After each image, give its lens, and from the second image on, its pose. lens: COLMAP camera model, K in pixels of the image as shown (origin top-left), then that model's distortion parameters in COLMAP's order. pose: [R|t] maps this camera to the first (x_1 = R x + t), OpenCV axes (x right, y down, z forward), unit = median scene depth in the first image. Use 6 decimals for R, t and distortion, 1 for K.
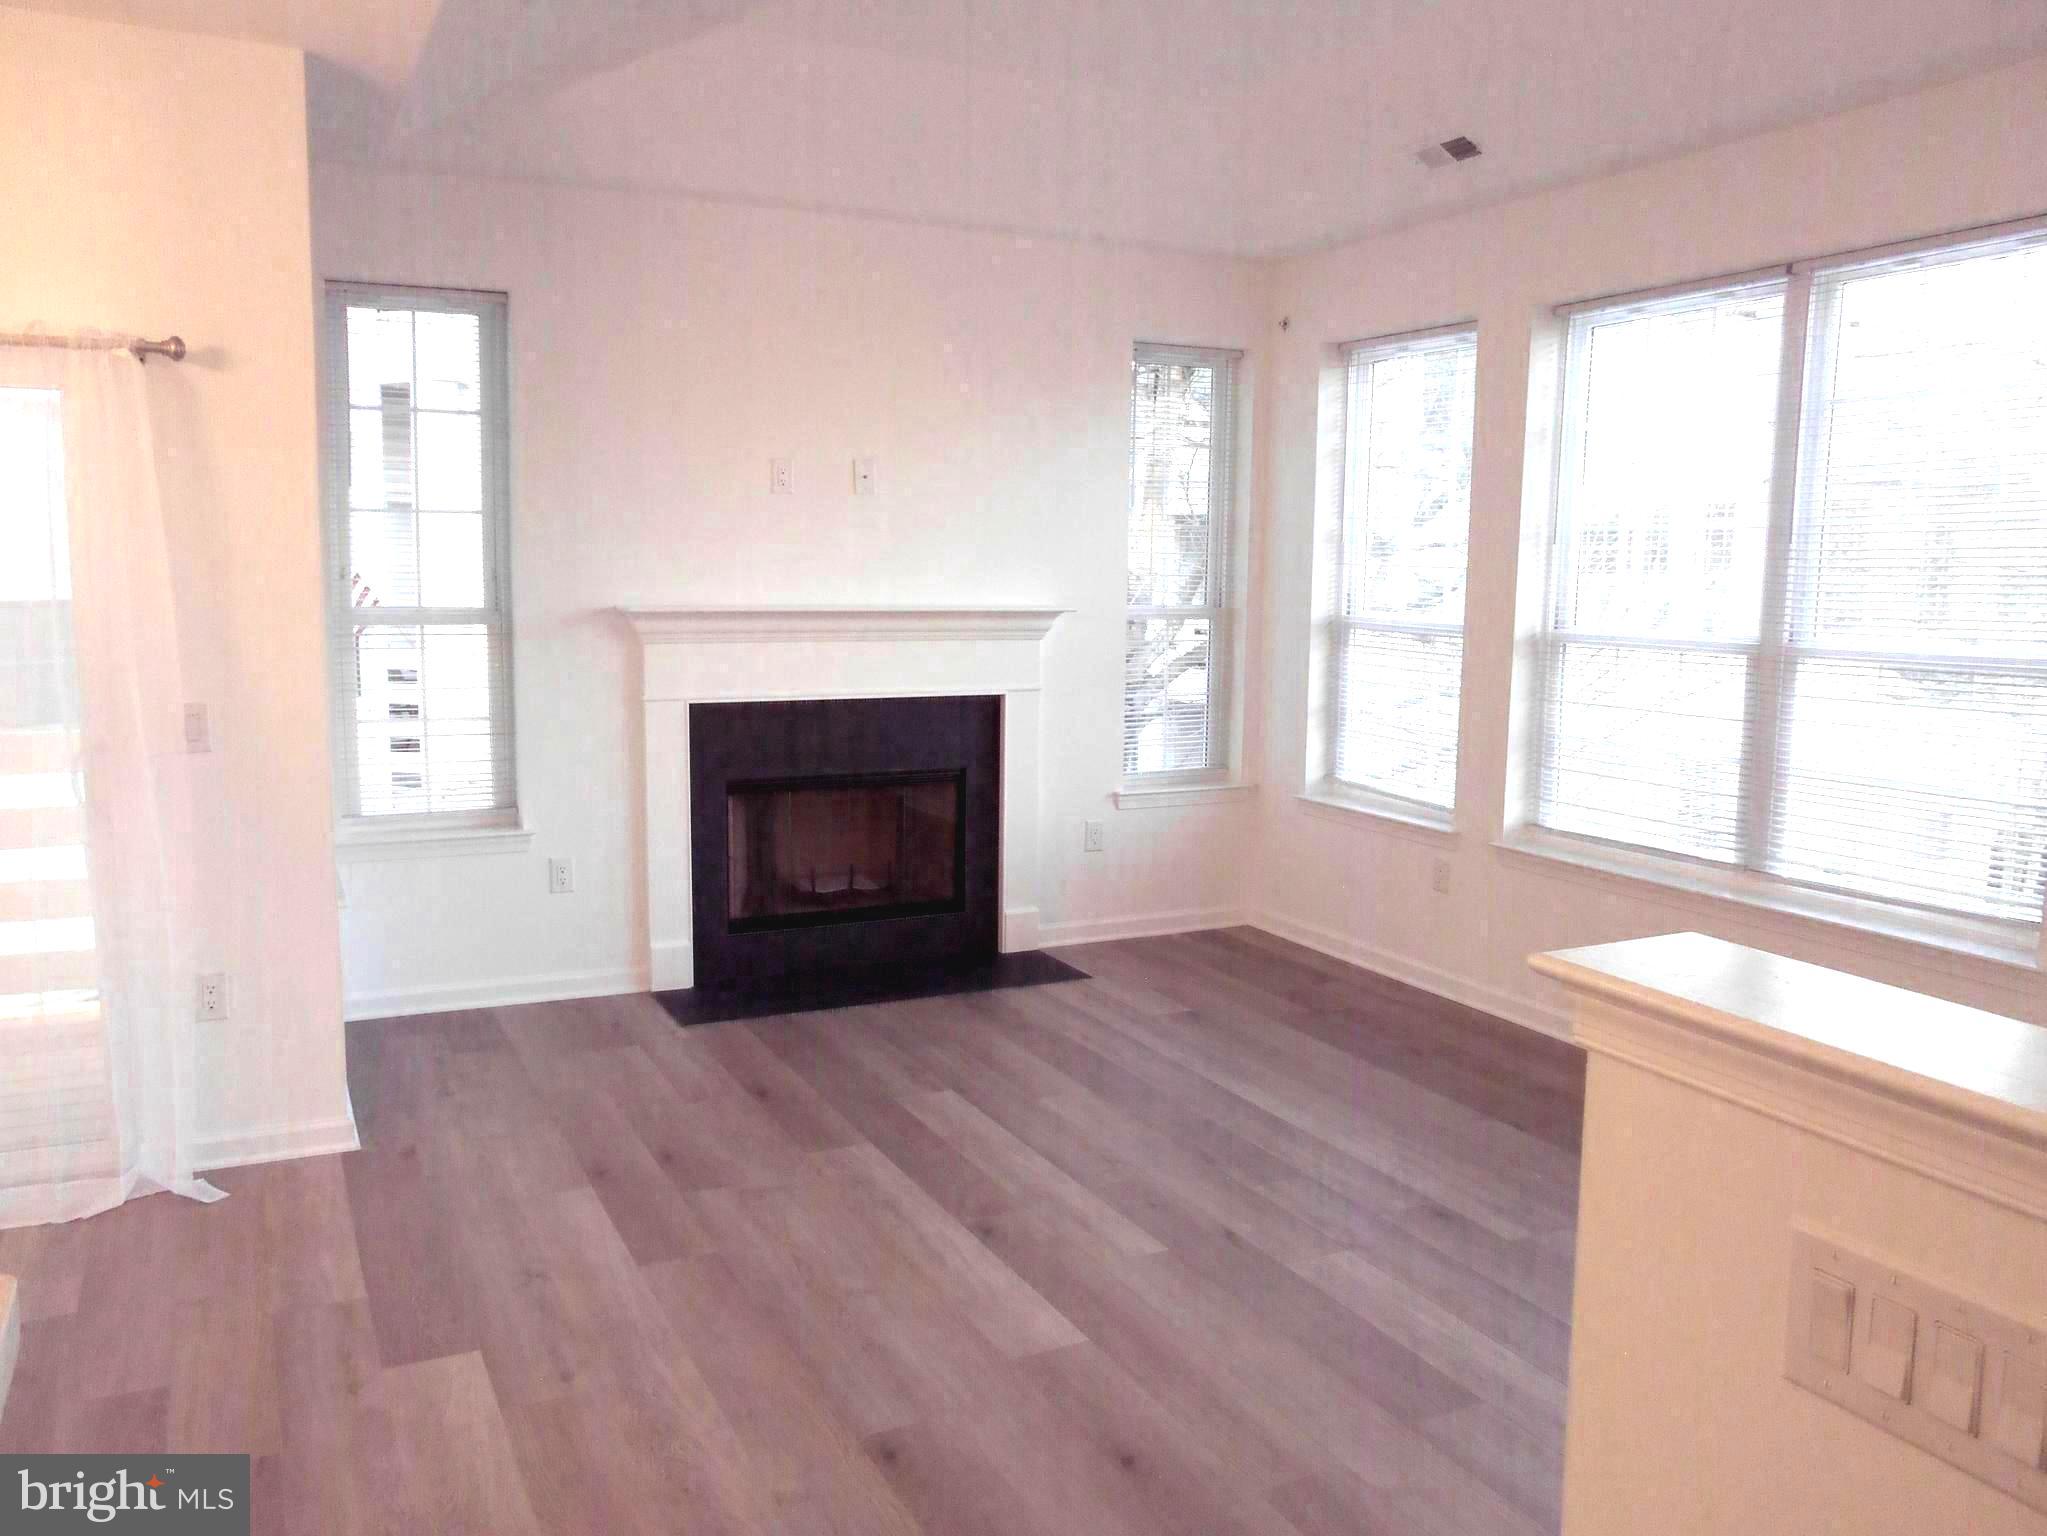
lens RADIAL K [[1589.5, 0, 1023.5], [0, 1589.5, 768.0], [0, 0, 1]] dist [-0.055520, 0.006083]
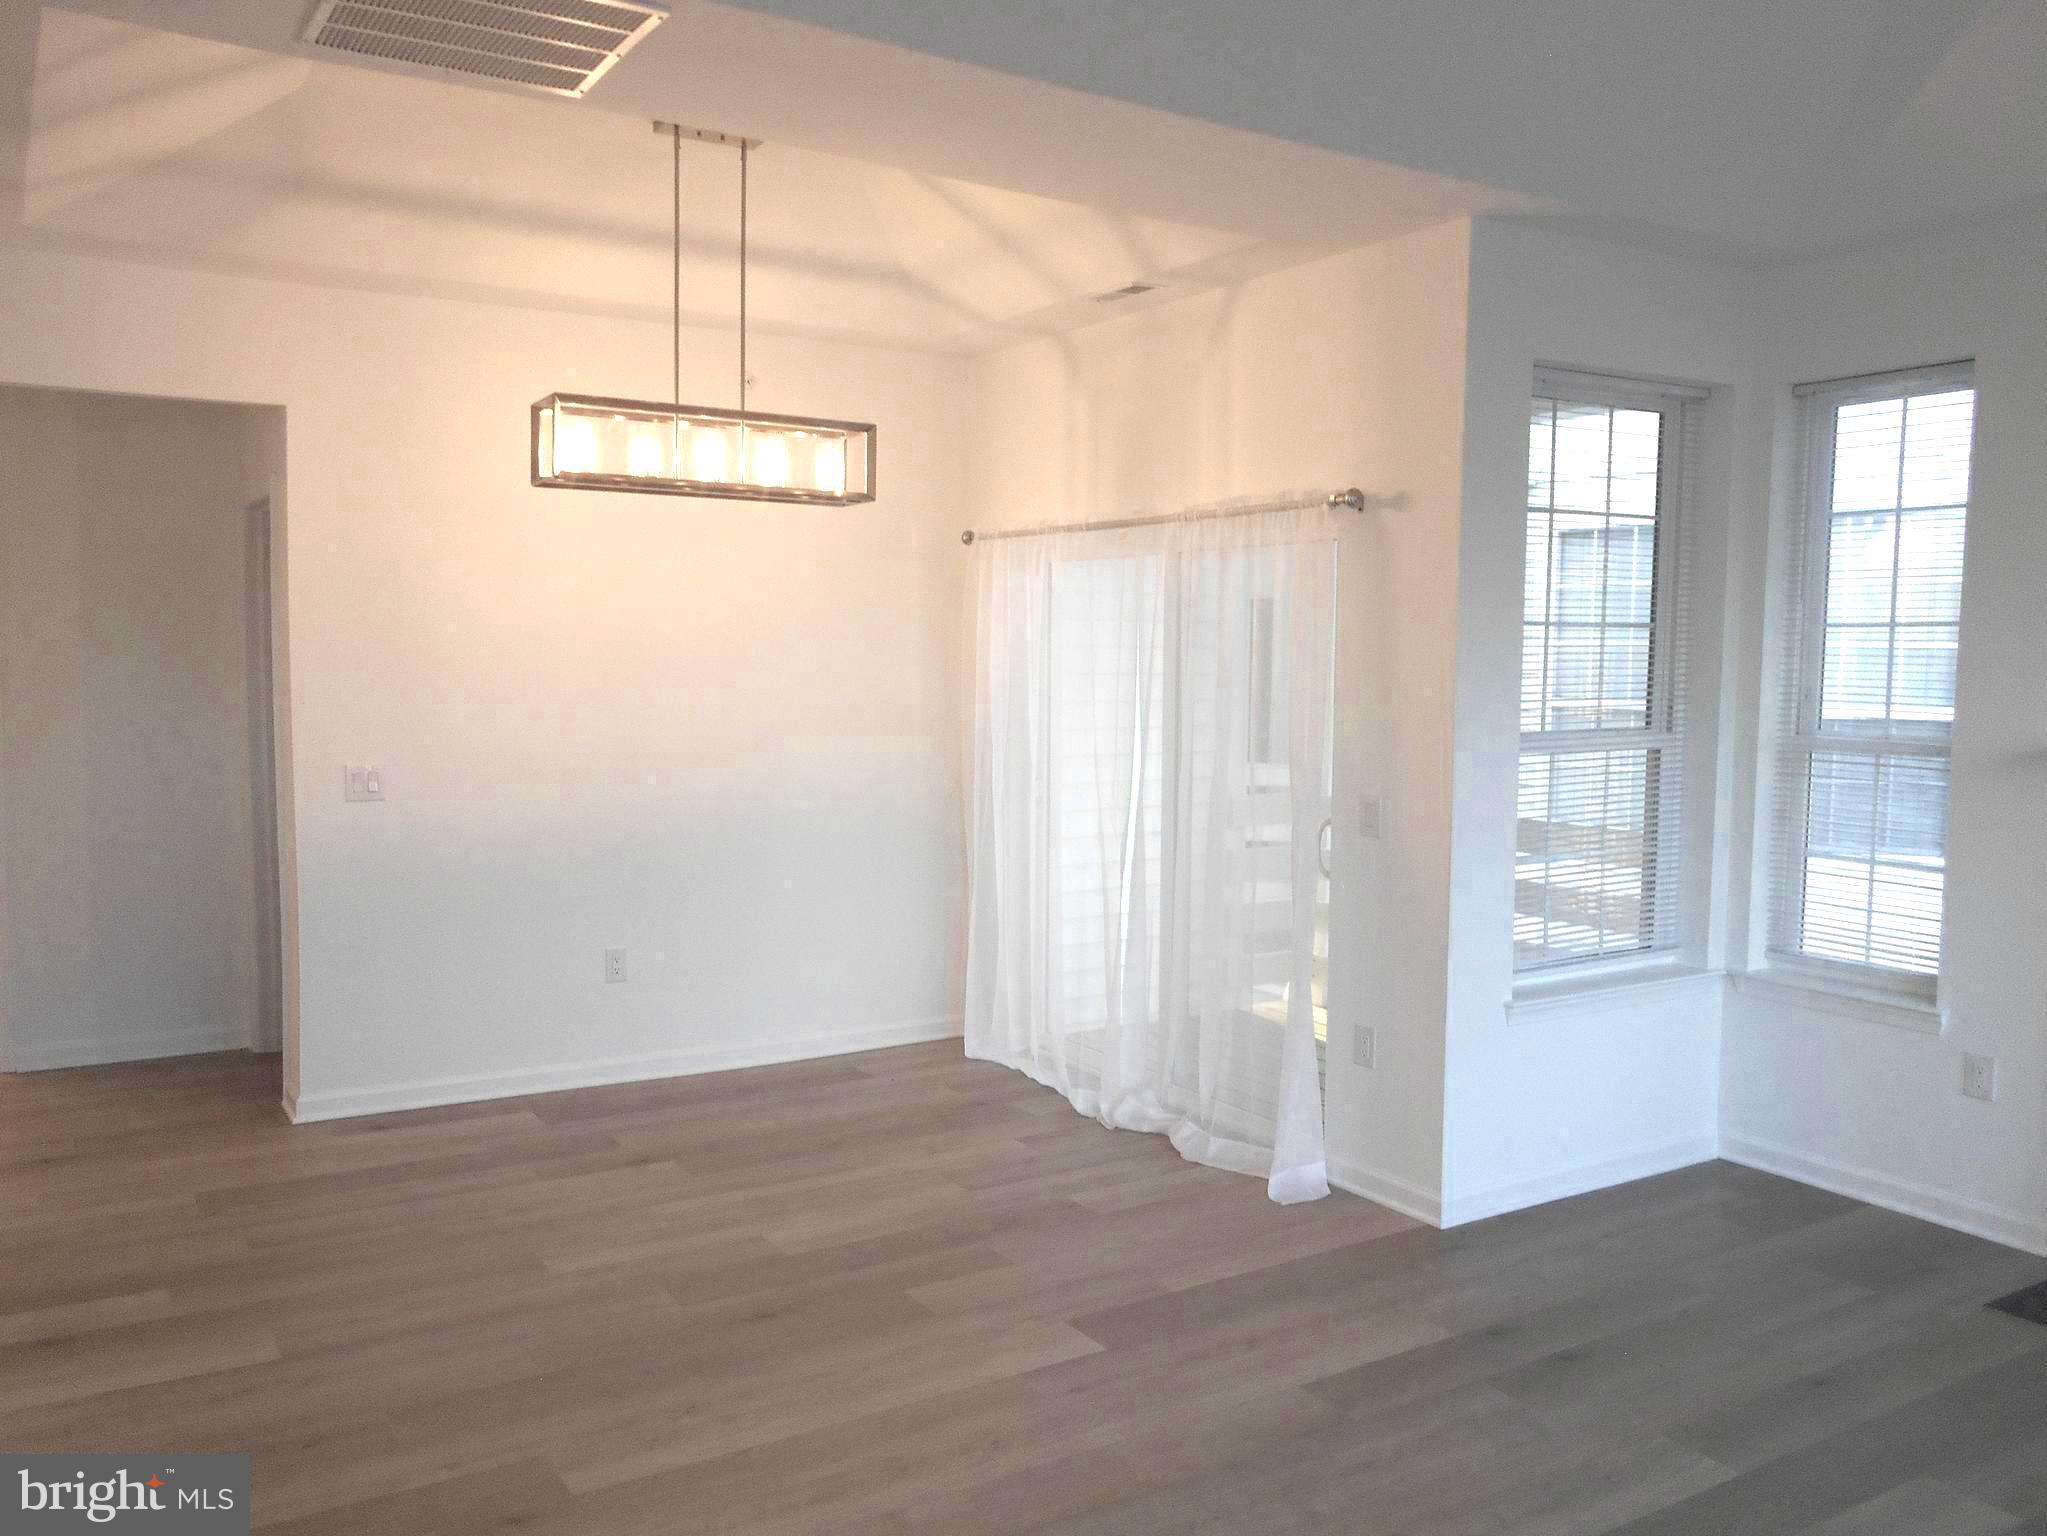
lens RADIAL K [[1593.3, 0, 1066.2], [0, 1593.3, 807.8], [0, 0, 1]] dist [0.007428, 0.001686]
pose [[0.120474, 0.086326, -0.988956, 0.606204], [-0.140038, 0.987728, 0.069159, -0.079066], [0.982790, 0.130159, 0.131084, 0.589575]]
